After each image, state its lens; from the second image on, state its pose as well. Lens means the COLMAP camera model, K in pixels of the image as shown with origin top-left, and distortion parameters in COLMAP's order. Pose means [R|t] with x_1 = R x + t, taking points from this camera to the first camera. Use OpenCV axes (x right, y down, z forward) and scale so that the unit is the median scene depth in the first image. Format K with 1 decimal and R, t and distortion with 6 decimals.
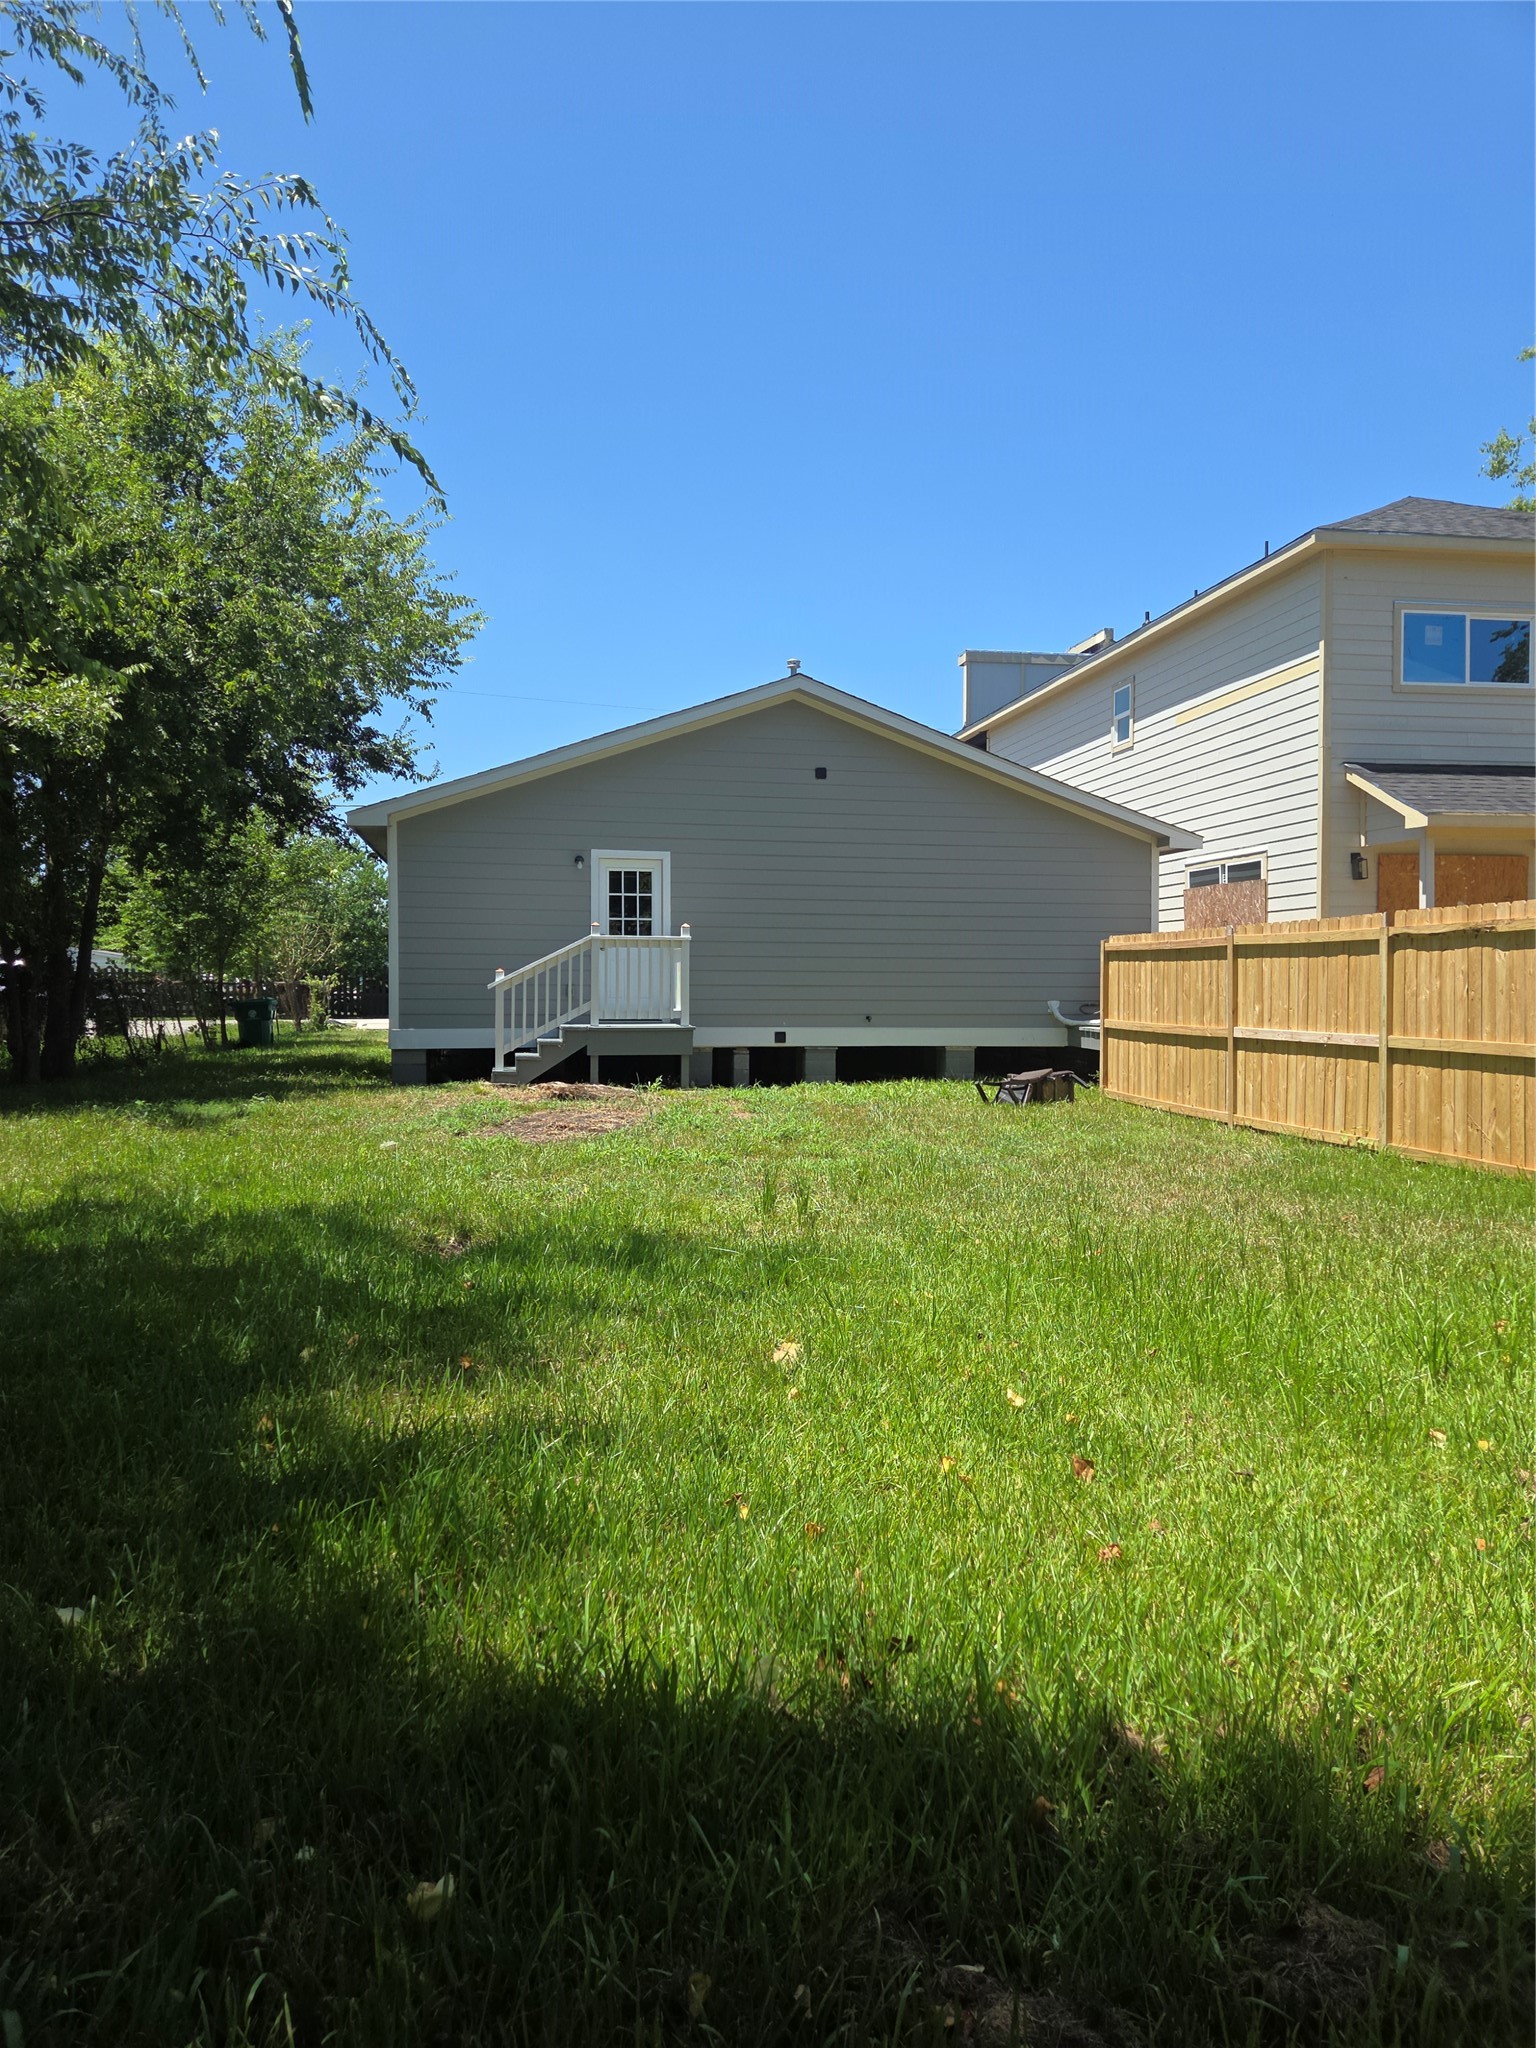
lens RADIAL K [[1362.3, 0, 779.8], [0, 1362.3, 1019.3], [0, 0, 1]] dist [0.061983, -0.050203]
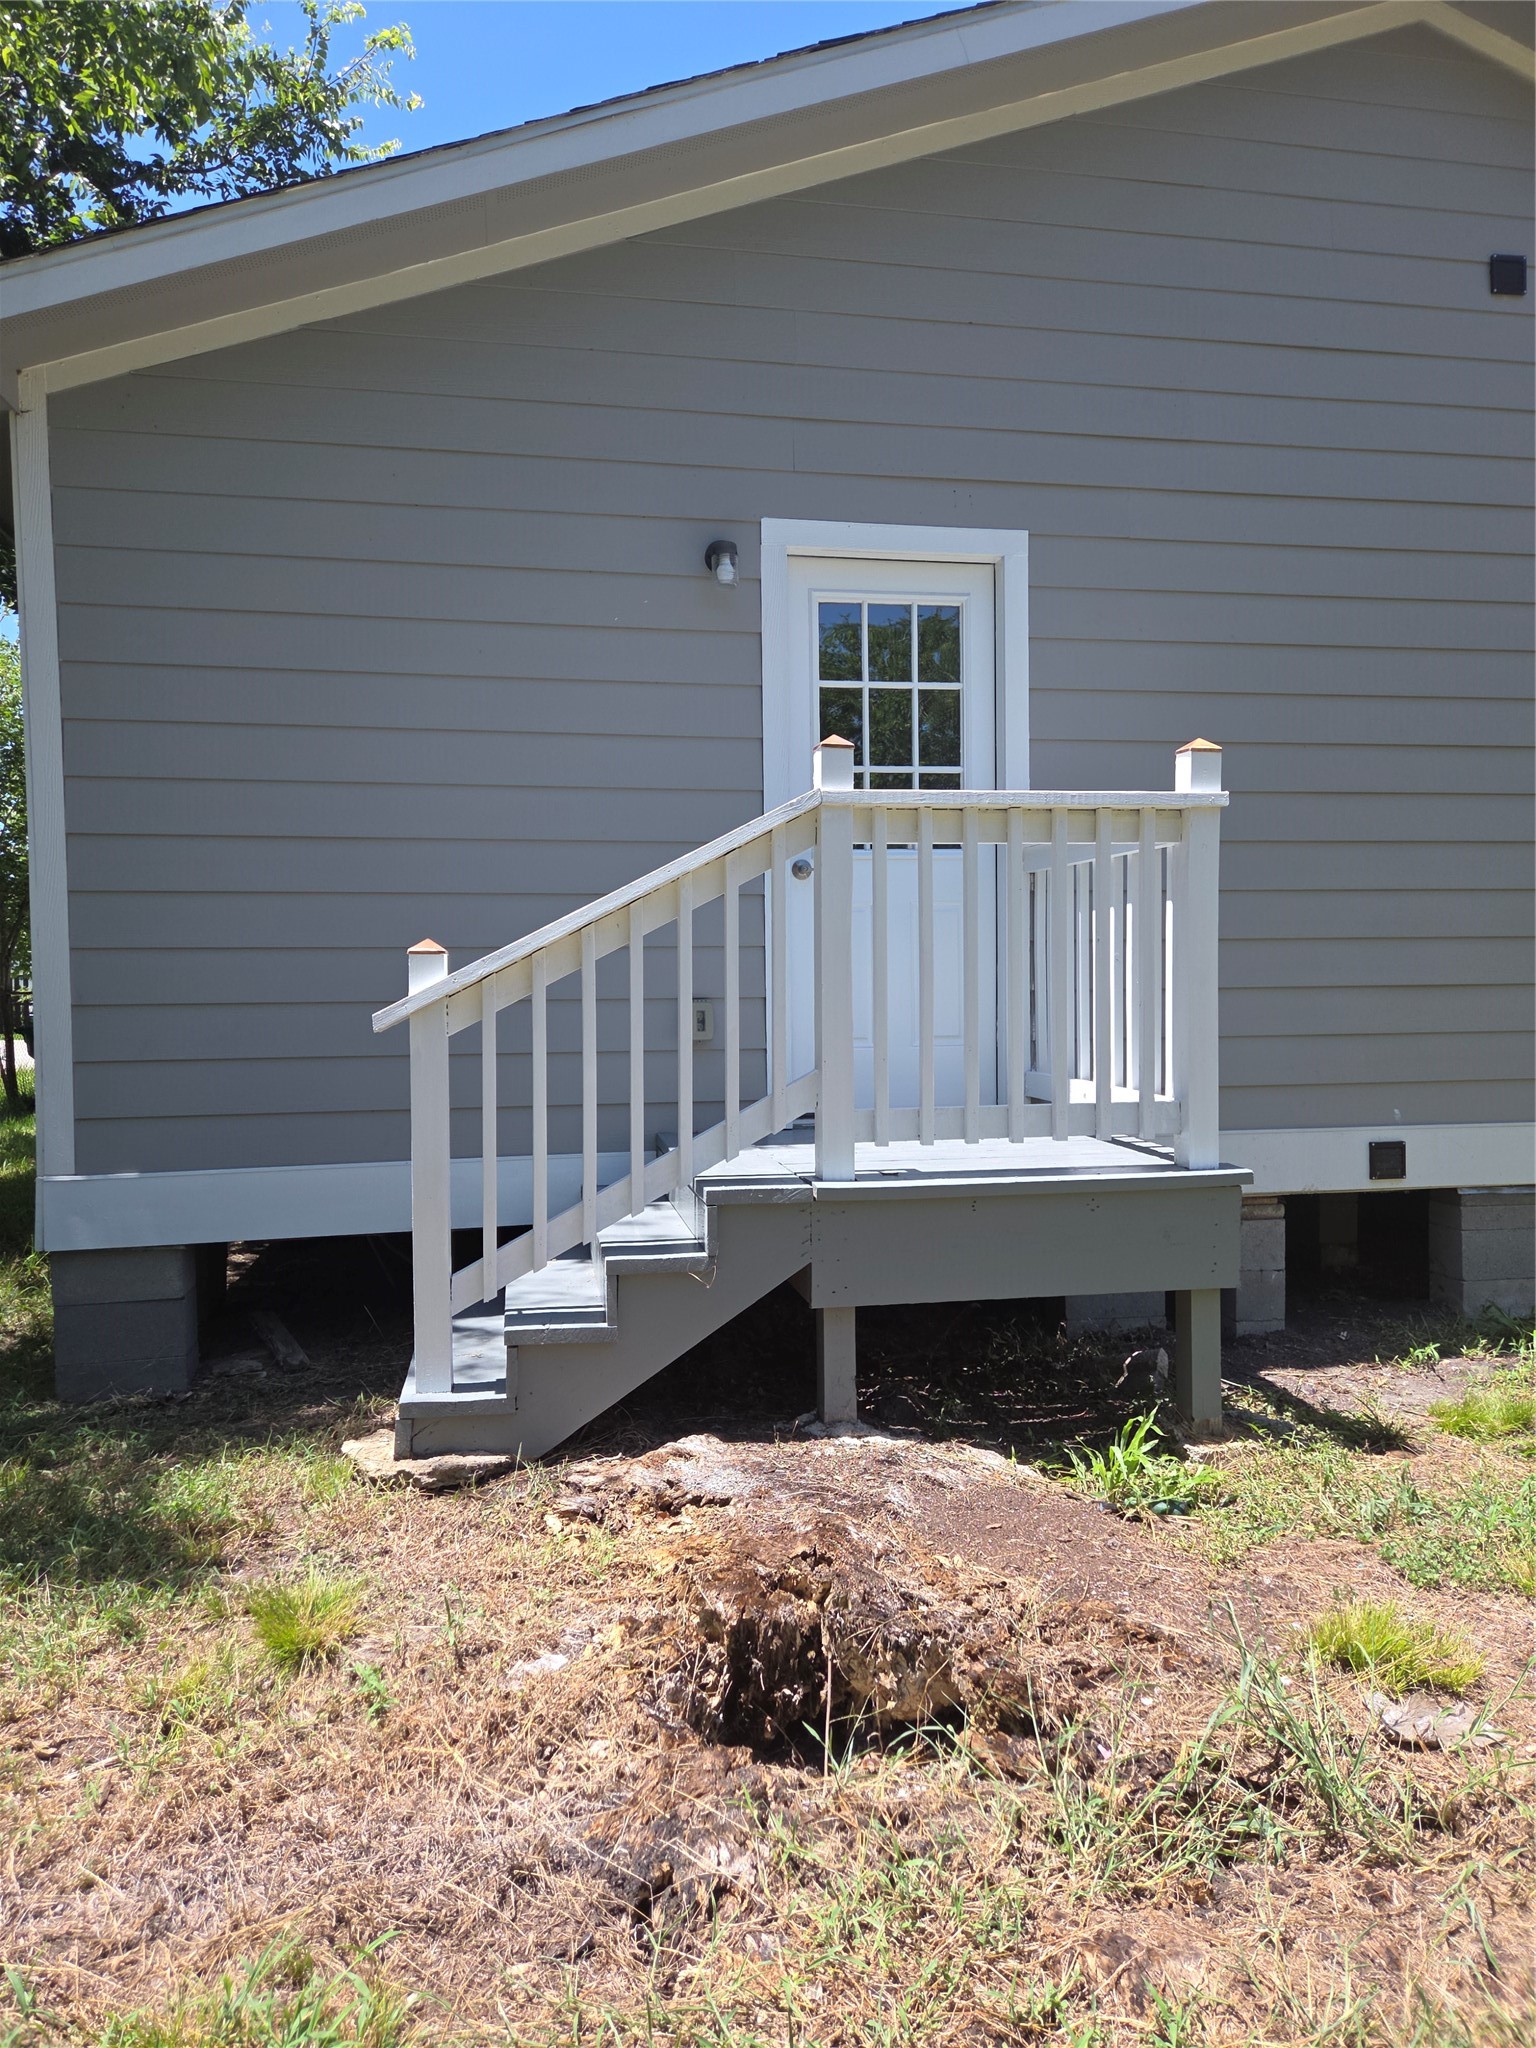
lens RADIAL K [[1362.3, 0, 760.9], [0, 1362.3, 1024.3], [0, 0, 1]] dist [0.061983, -0.050203]
pose [[0.999446, -0.017579, -0.028248, -0.130463], [0.017733, 0.999829, 0.005200, -0.021000], [0.028152, -0.005698, 0.999587, 0.705268]]
